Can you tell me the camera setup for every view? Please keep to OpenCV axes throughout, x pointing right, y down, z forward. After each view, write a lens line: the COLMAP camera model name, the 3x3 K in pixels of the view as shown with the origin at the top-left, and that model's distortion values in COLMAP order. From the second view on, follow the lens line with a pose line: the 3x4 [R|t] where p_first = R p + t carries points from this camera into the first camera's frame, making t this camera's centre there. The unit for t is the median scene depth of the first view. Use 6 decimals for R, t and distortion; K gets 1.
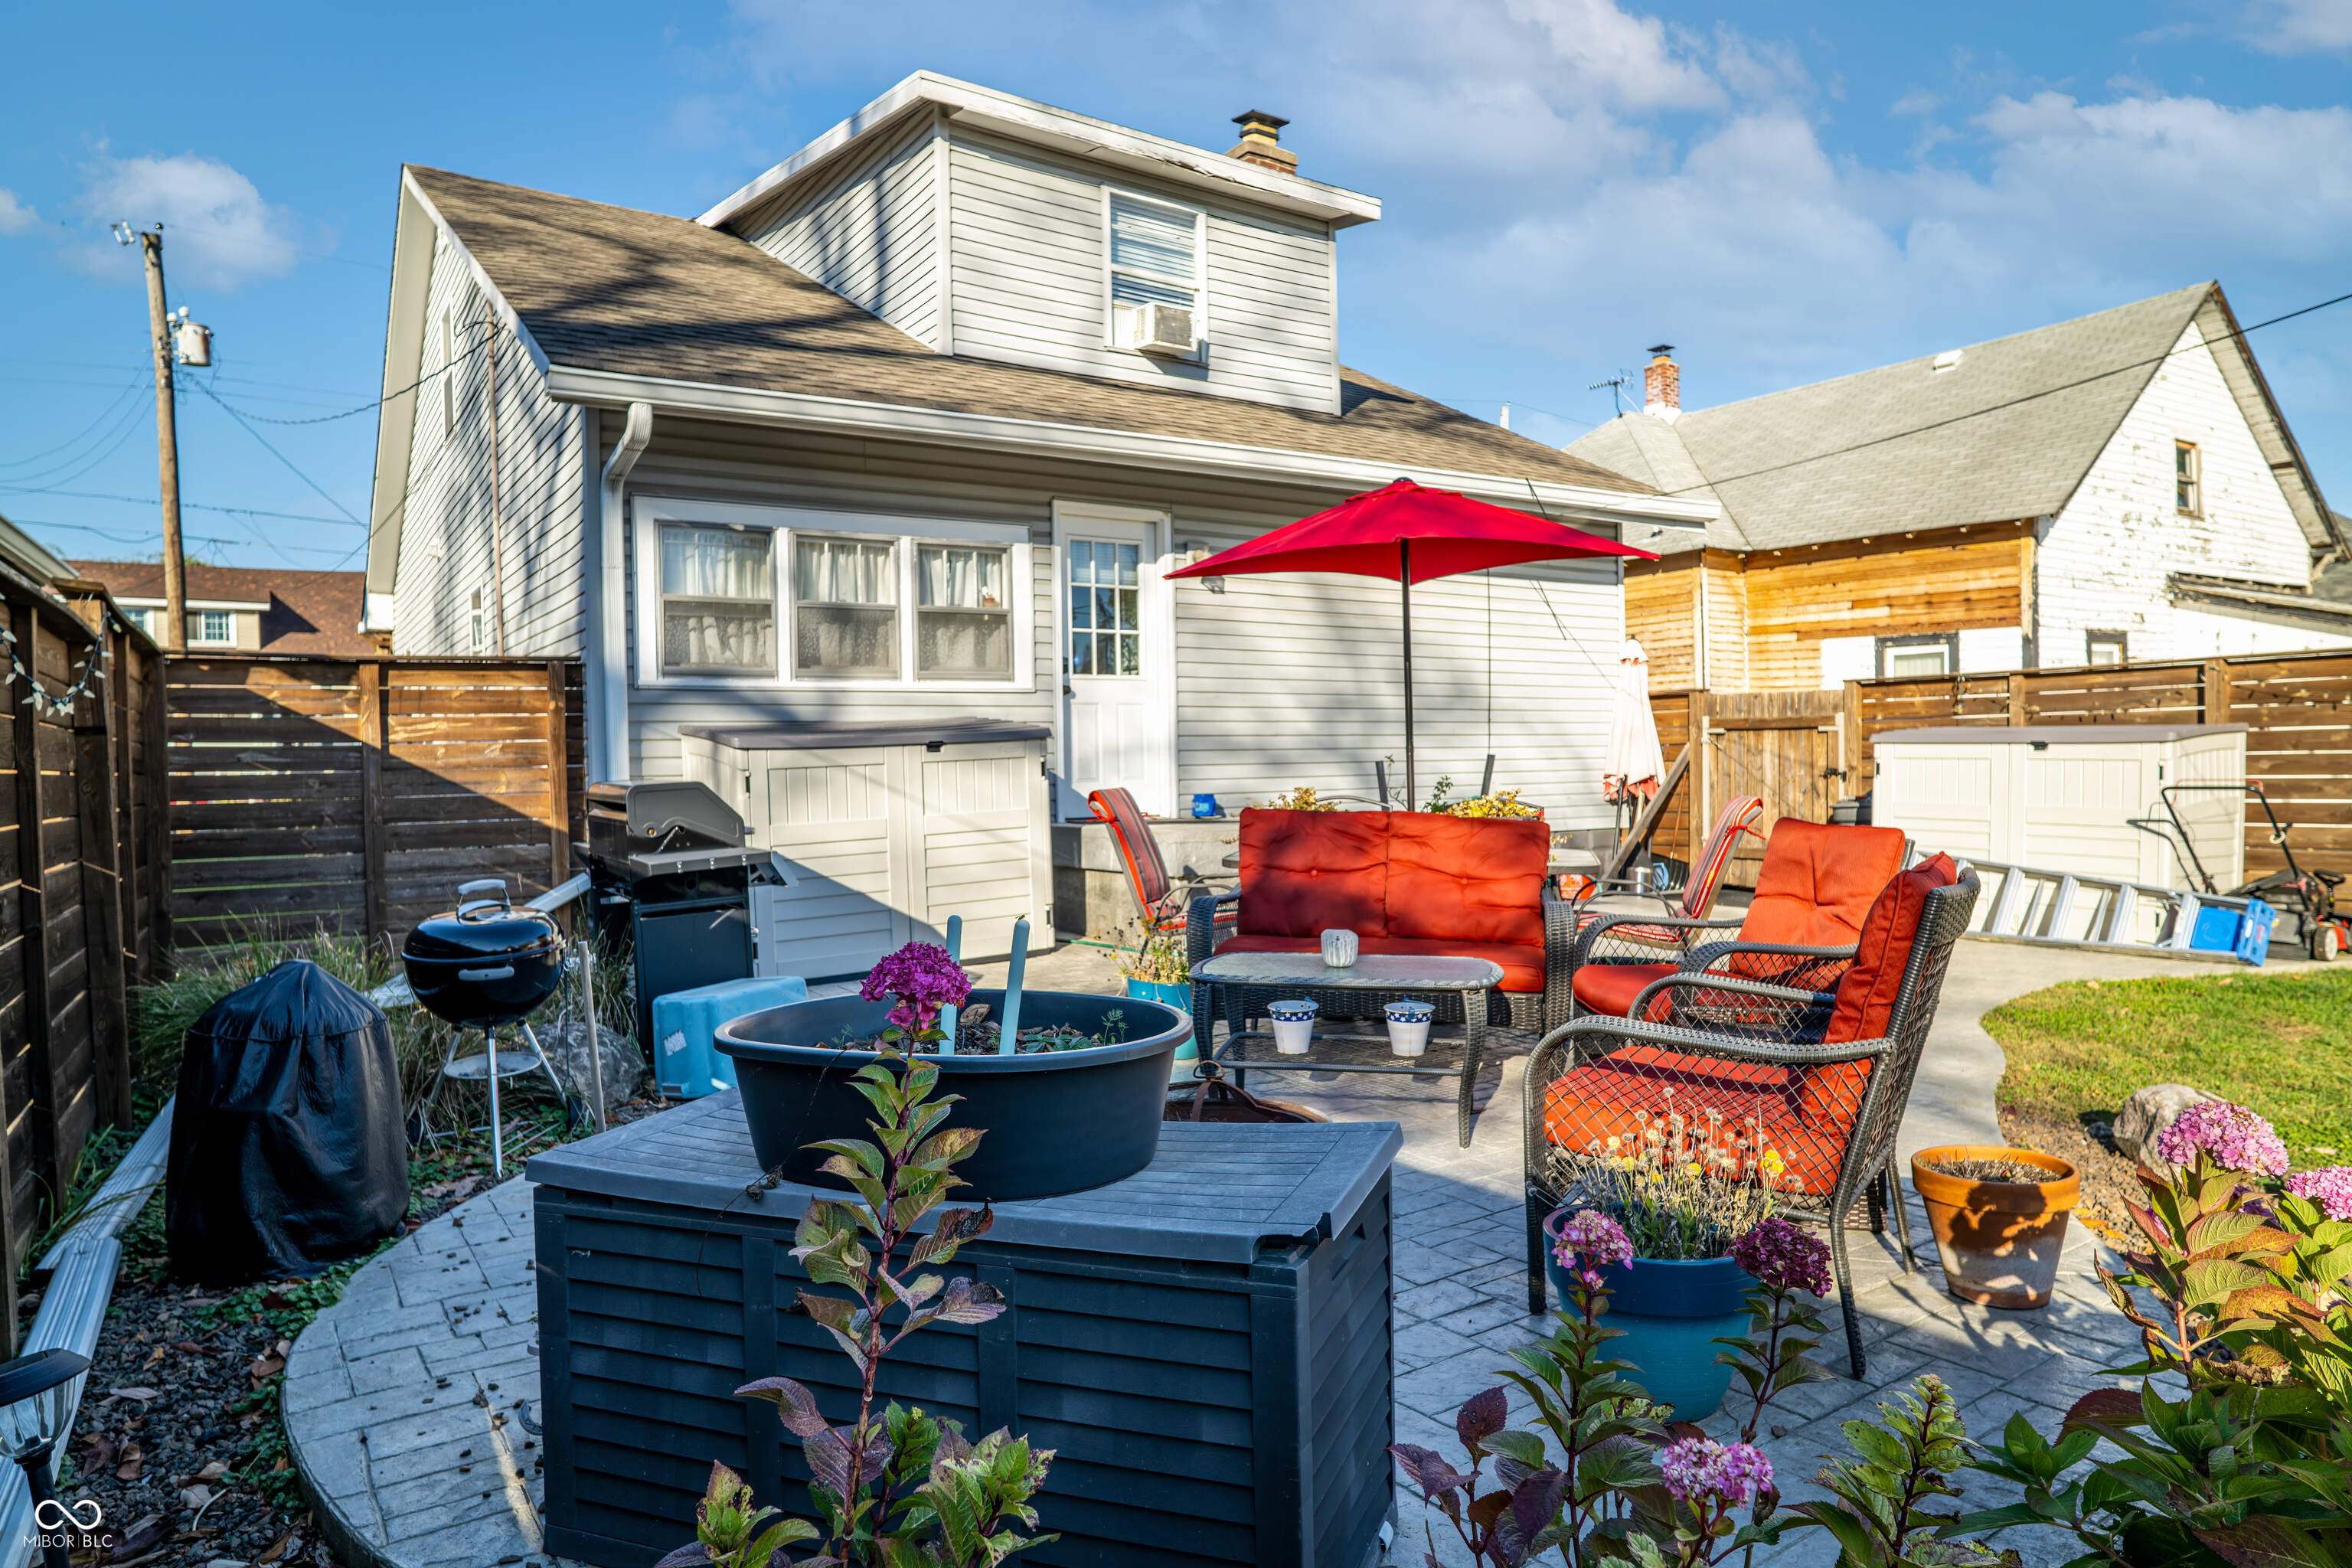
lens RADIAL K [[1454.0, 0, 1231.0], [0, 1454.0, 745.7], [0, 0, 1]] dist [-0.057174, 0.040646]
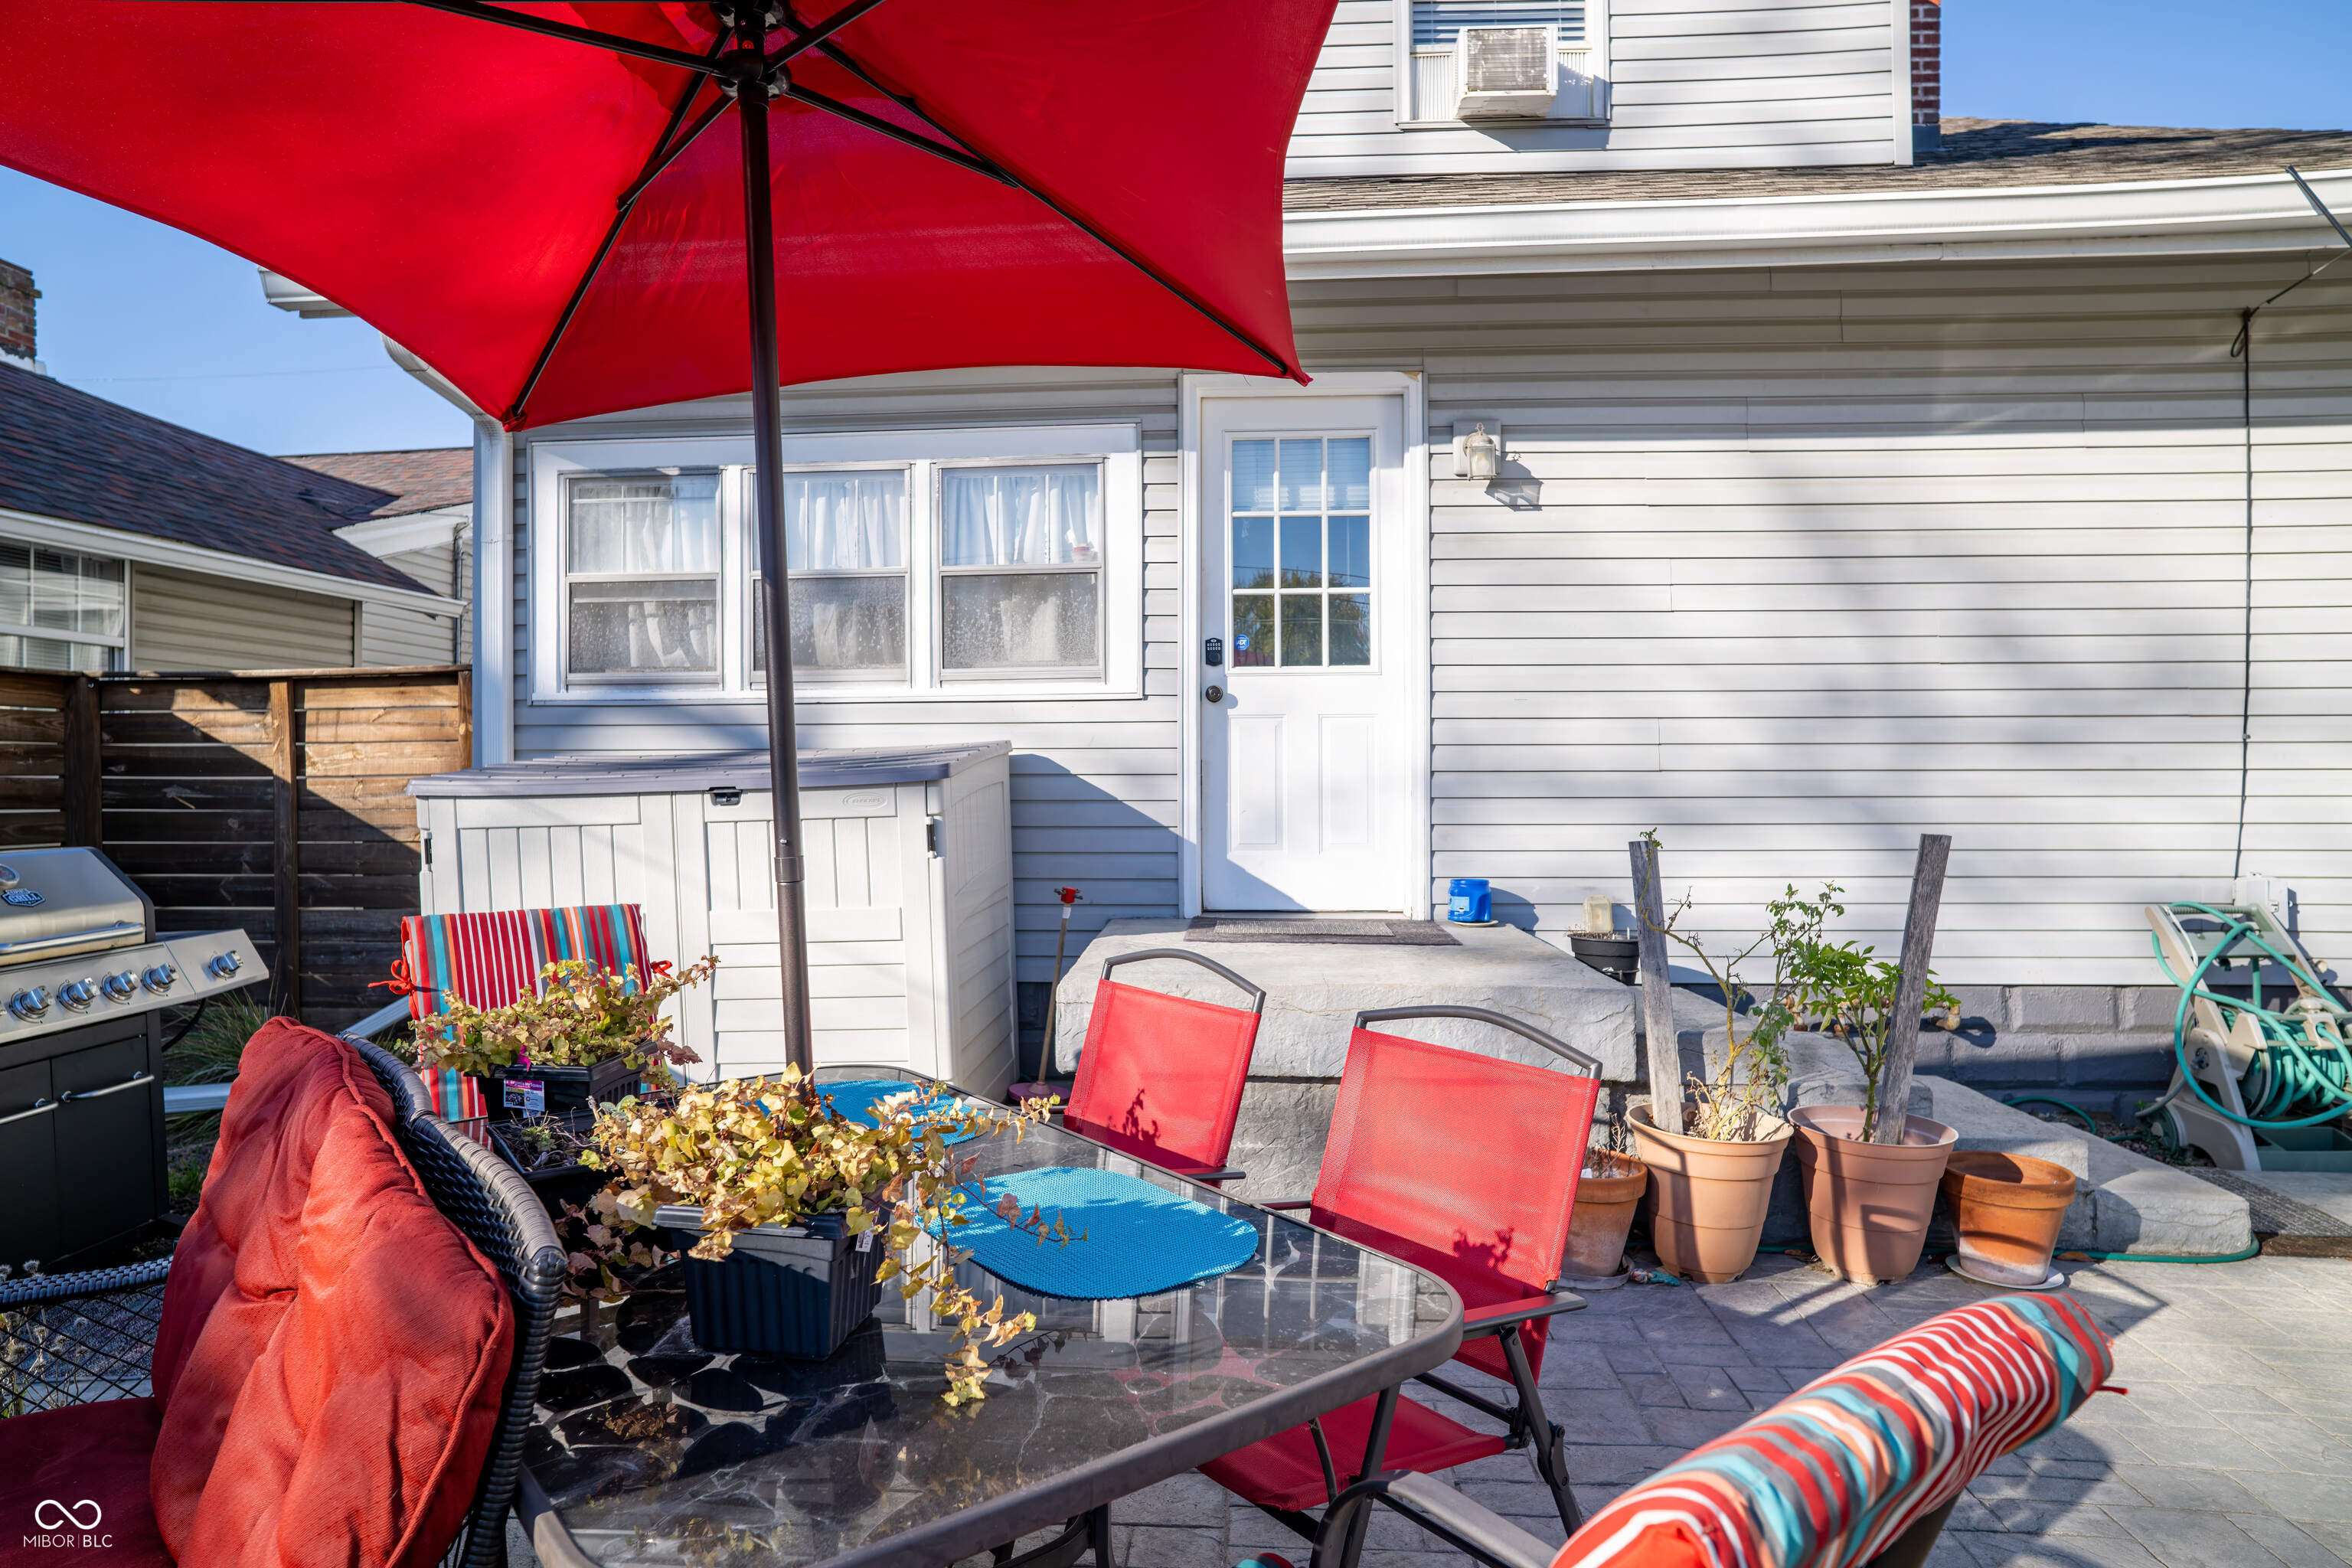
lens RADIAL K [[1454.0, 0, 1231.0], [0, 1454.0, 745.7], [0, 0, 1]] dist [-0.057174, 0.040646]
pose [[0.767843, -0.002856, -0.640631, 0.275966], [-0.005282, 0.999928, -0.010789, -0.010816], [0.640616, 0.011668, 0.767773, 0.560259]]
